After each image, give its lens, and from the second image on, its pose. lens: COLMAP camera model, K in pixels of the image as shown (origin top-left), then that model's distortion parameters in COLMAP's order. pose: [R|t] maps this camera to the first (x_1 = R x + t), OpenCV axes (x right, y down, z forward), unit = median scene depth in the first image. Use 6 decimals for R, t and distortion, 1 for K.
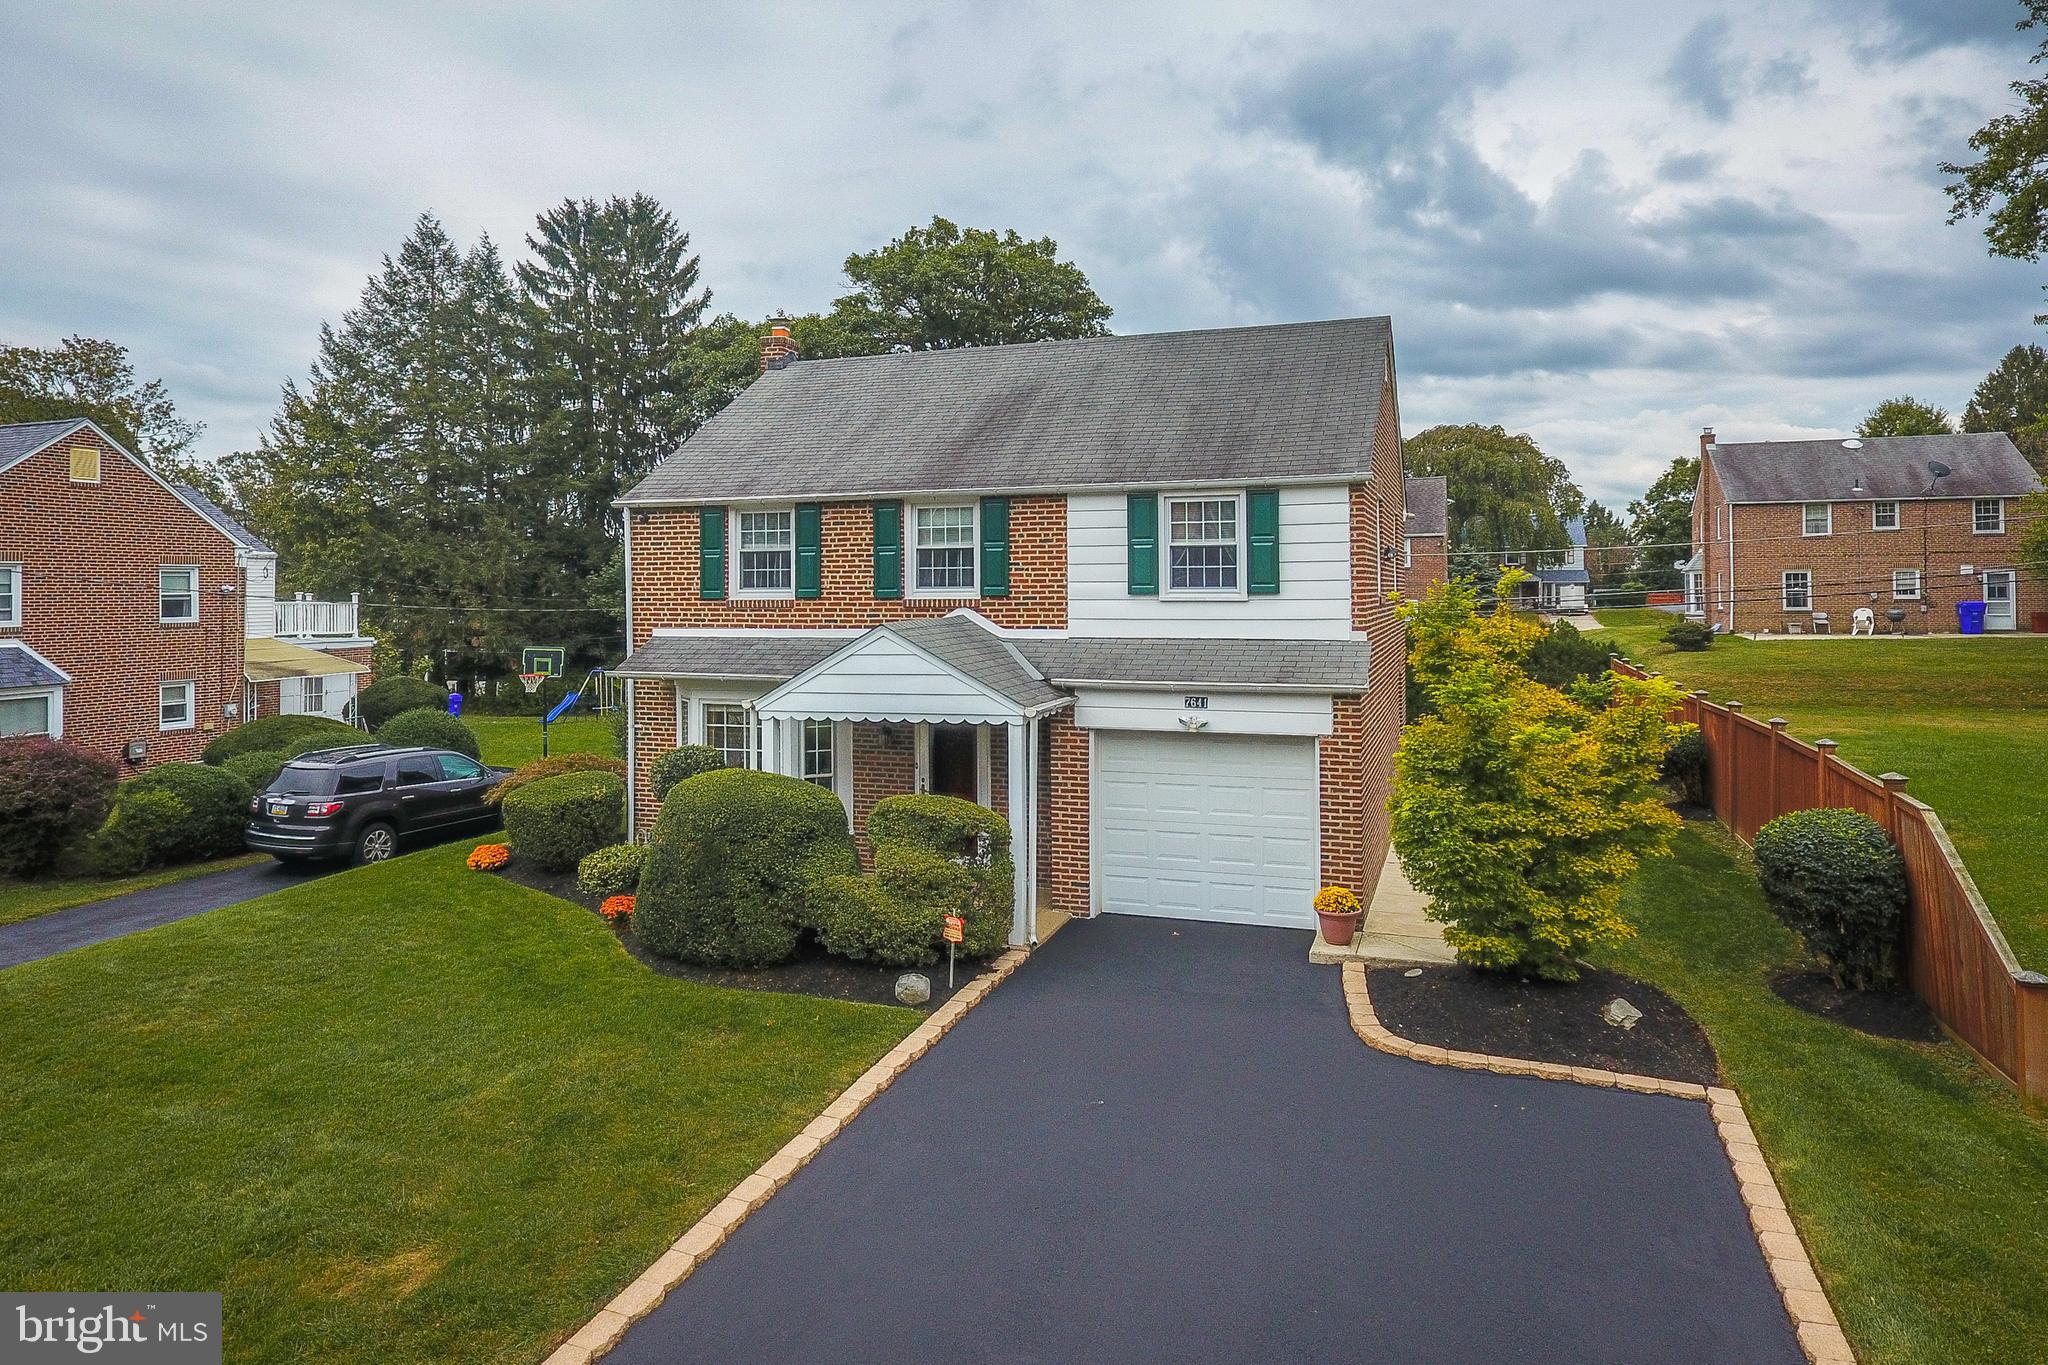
lens RADIAL K [[1255.1, 0, 1030.1], [0, 1255.1, 647.4], [0, 0, 1]] dist [0.003098, -0.000319]
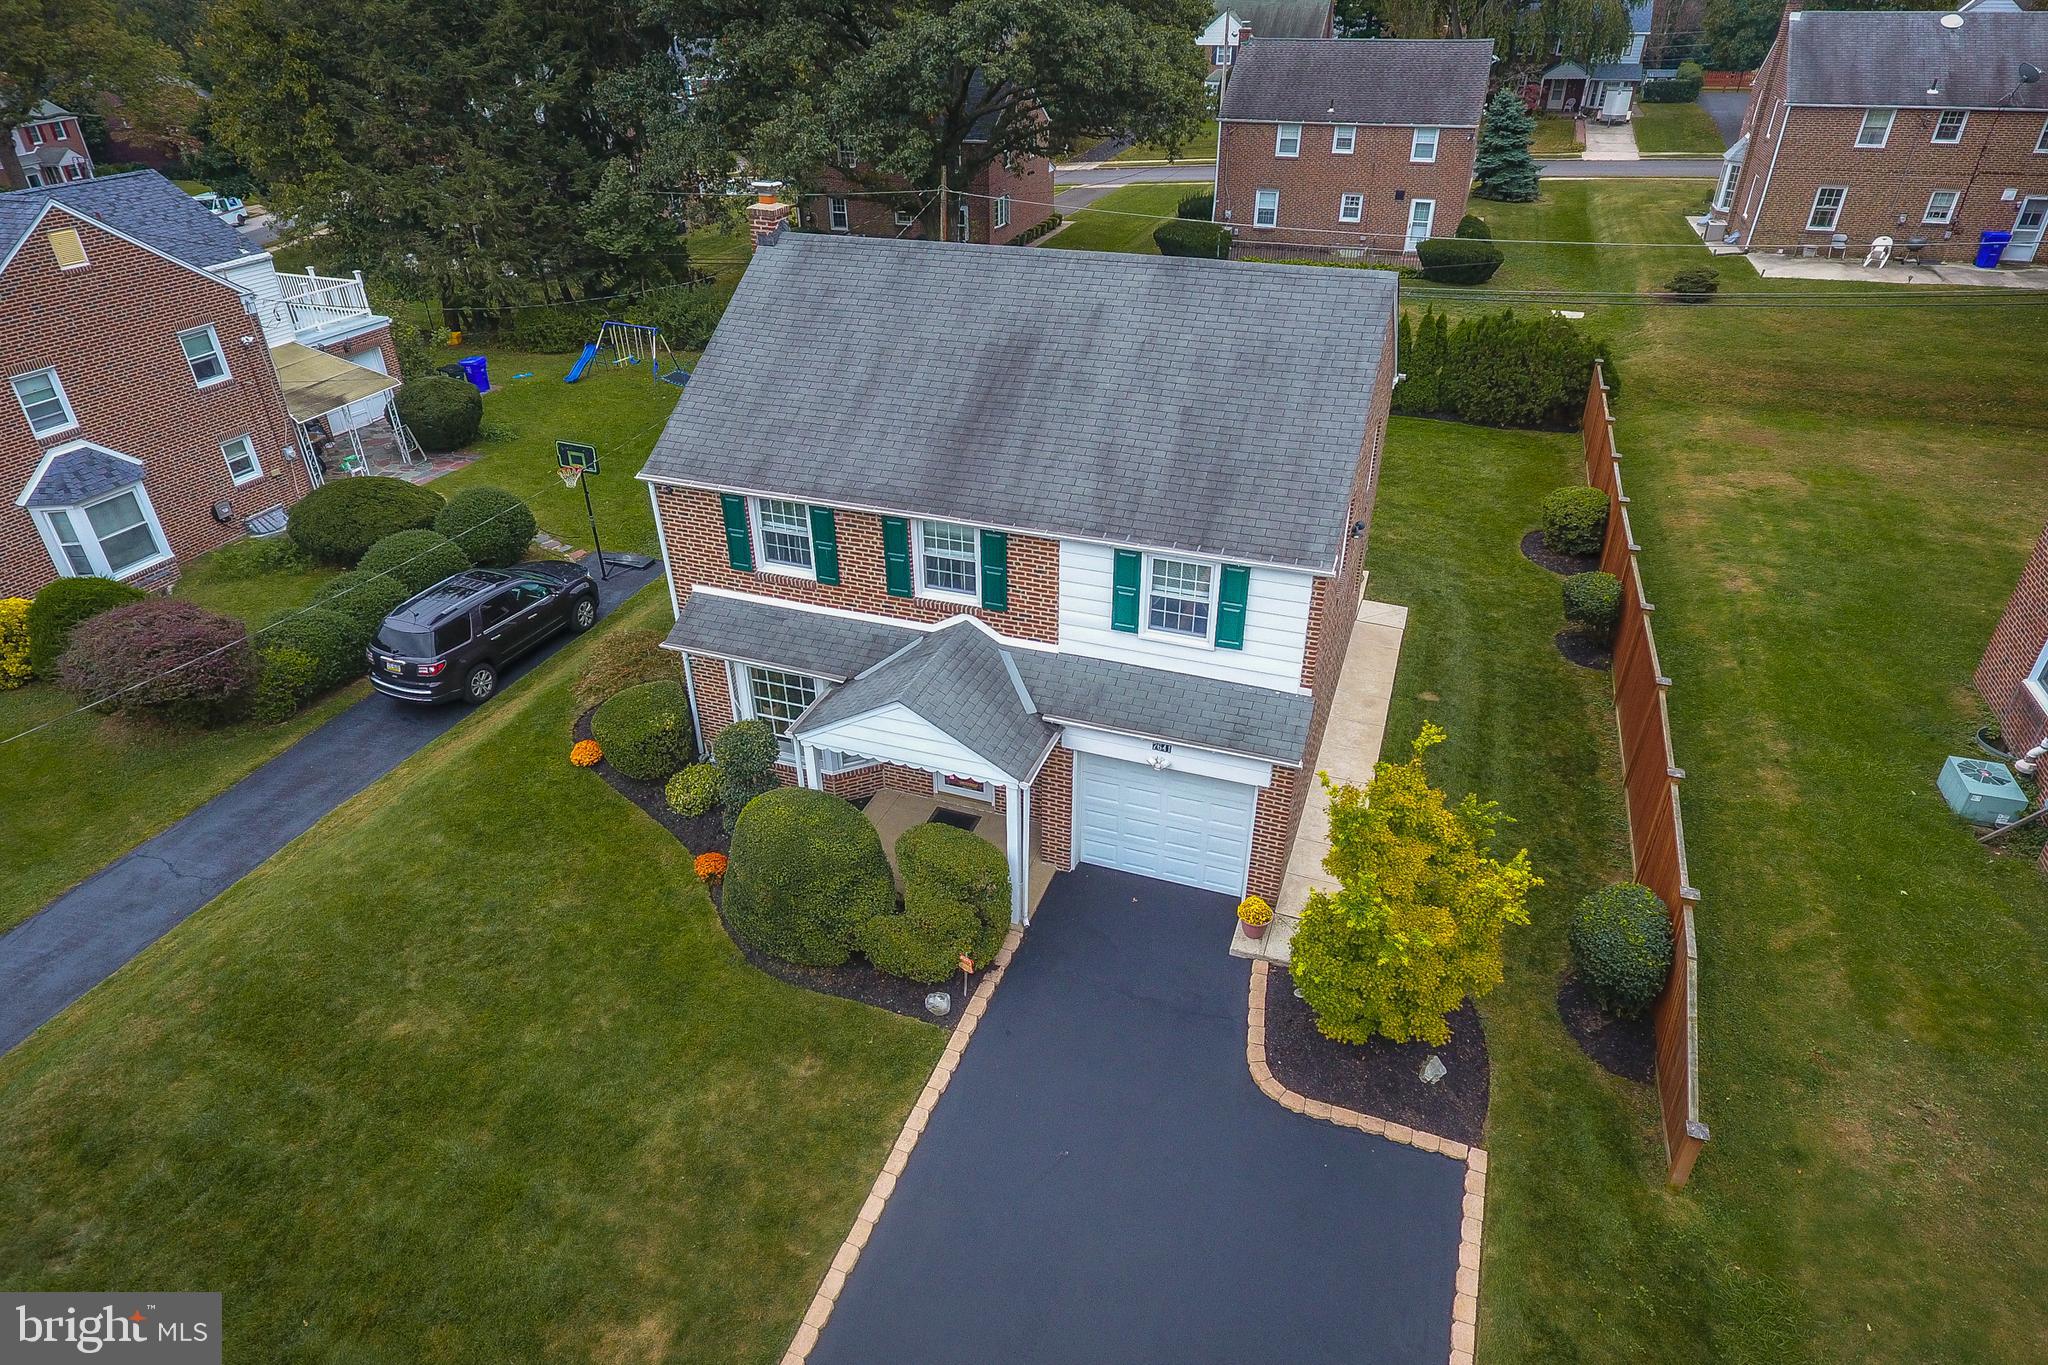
lens RADIAL K [[1154.9, 0, 1032.1], [0, 1154.9, 760.9], [0, 0, 1]] dist [0.000193, 0.001614]
pose [[0.999973, 0.006758, -0.002892, 0.009566], [-0.004170, 0.845502, 0.533956, -0.485271], [0.006054, -0.533930, 0.845507, 0.047240]]
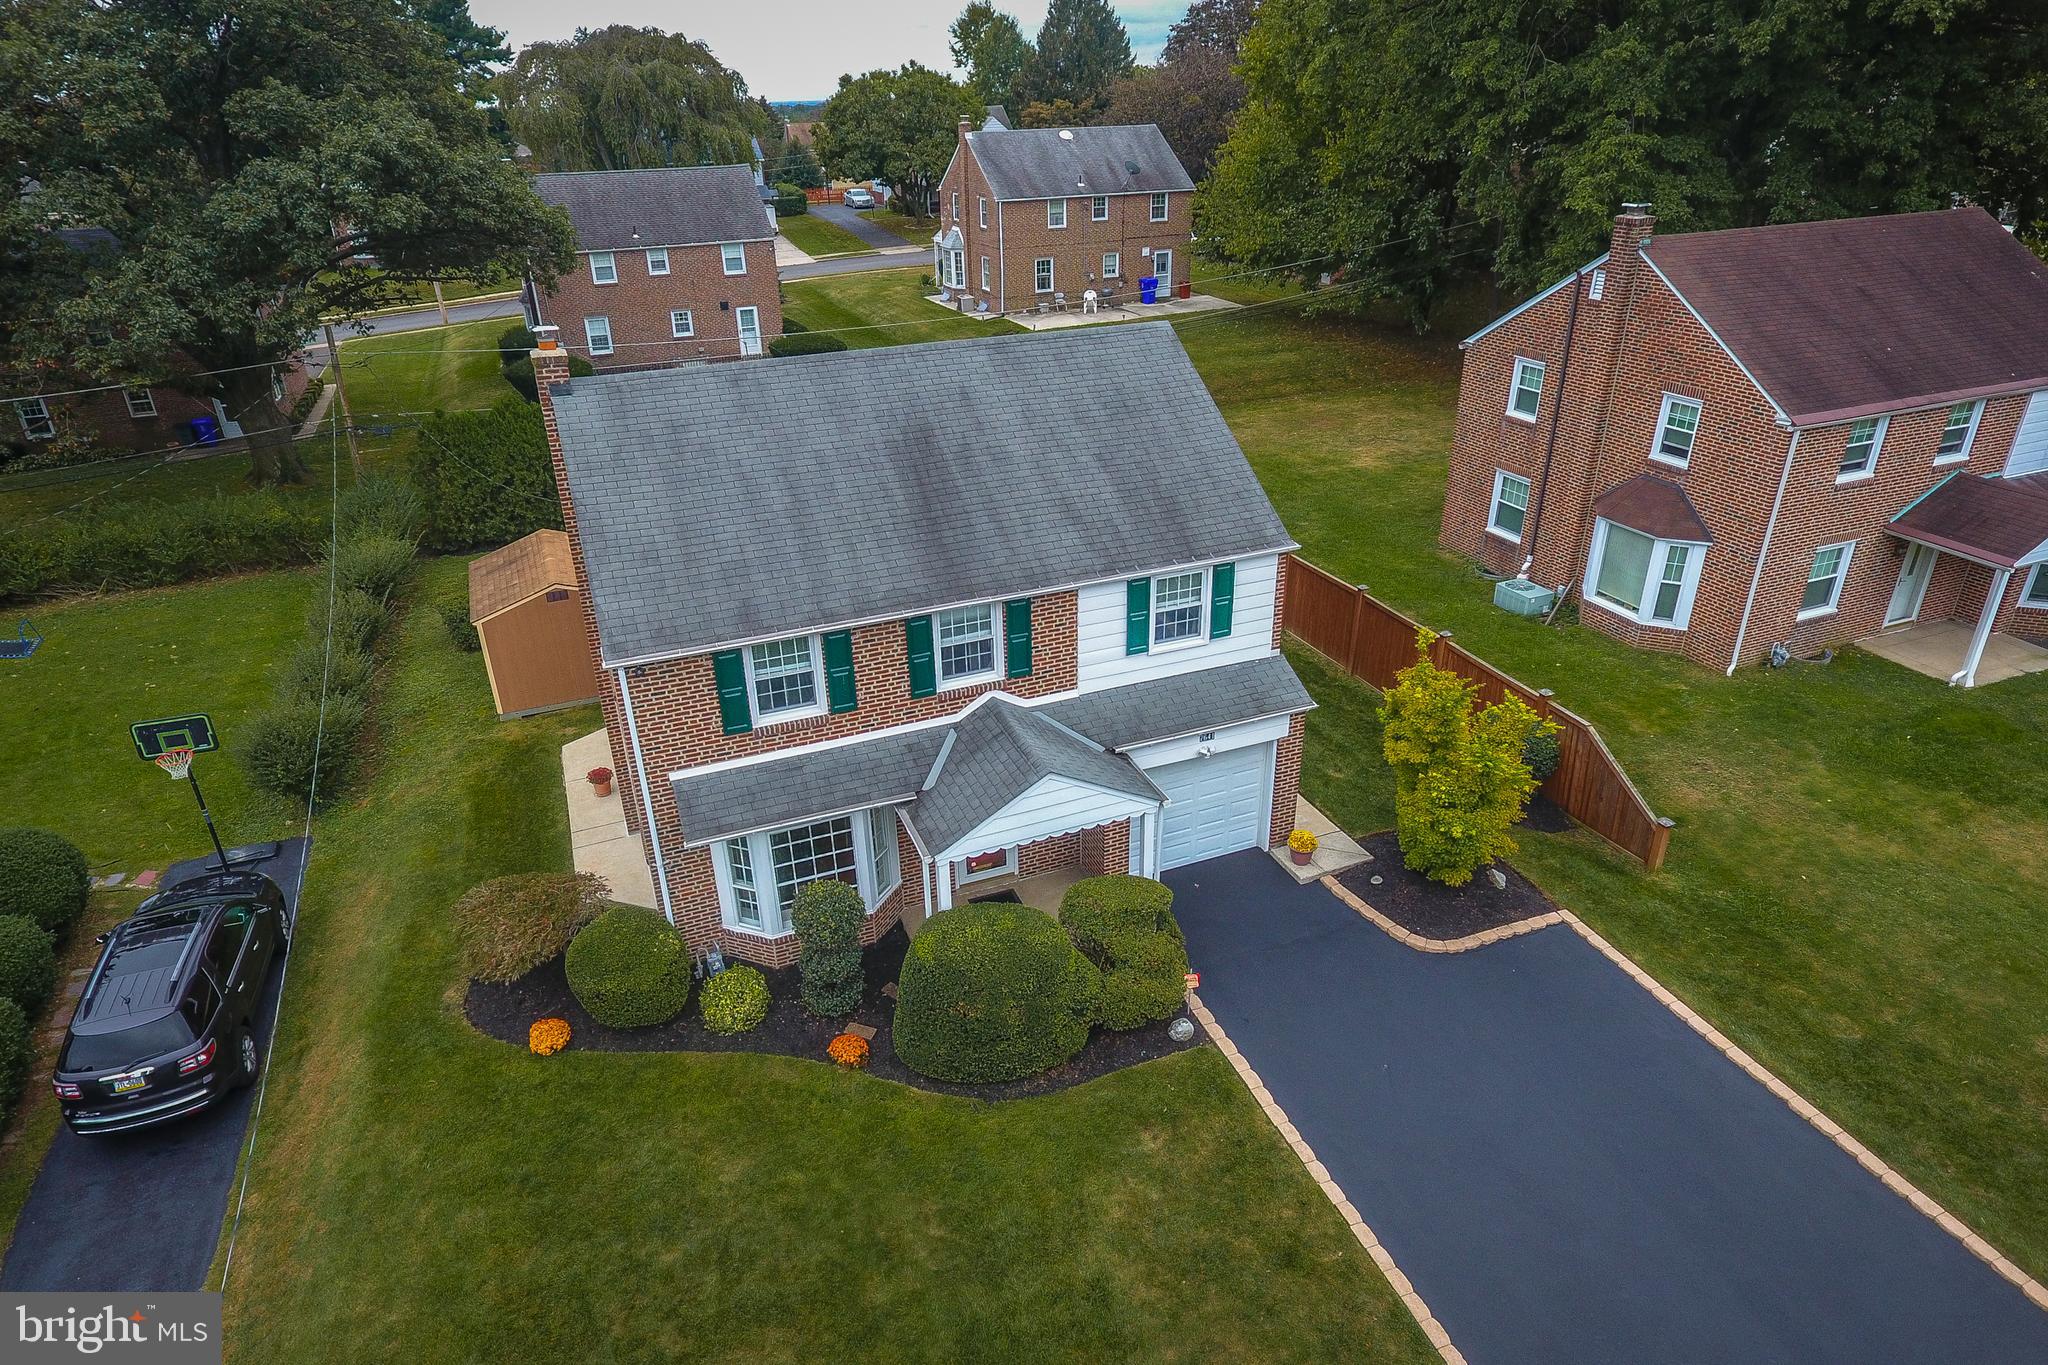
lens RADIAL K [[1154.9, 0, 1032.1], [0, 1154.9, 760.9], [0, 0, 1]] dist [0.000193, 0.001614]
pose [[0.746916, -0.337525, 0.572882, -0.666097], [0.040864, 0.883255, 0.467109, -0.475823], [-0.663662, -0.325481, 0.673509, 0.244956]]
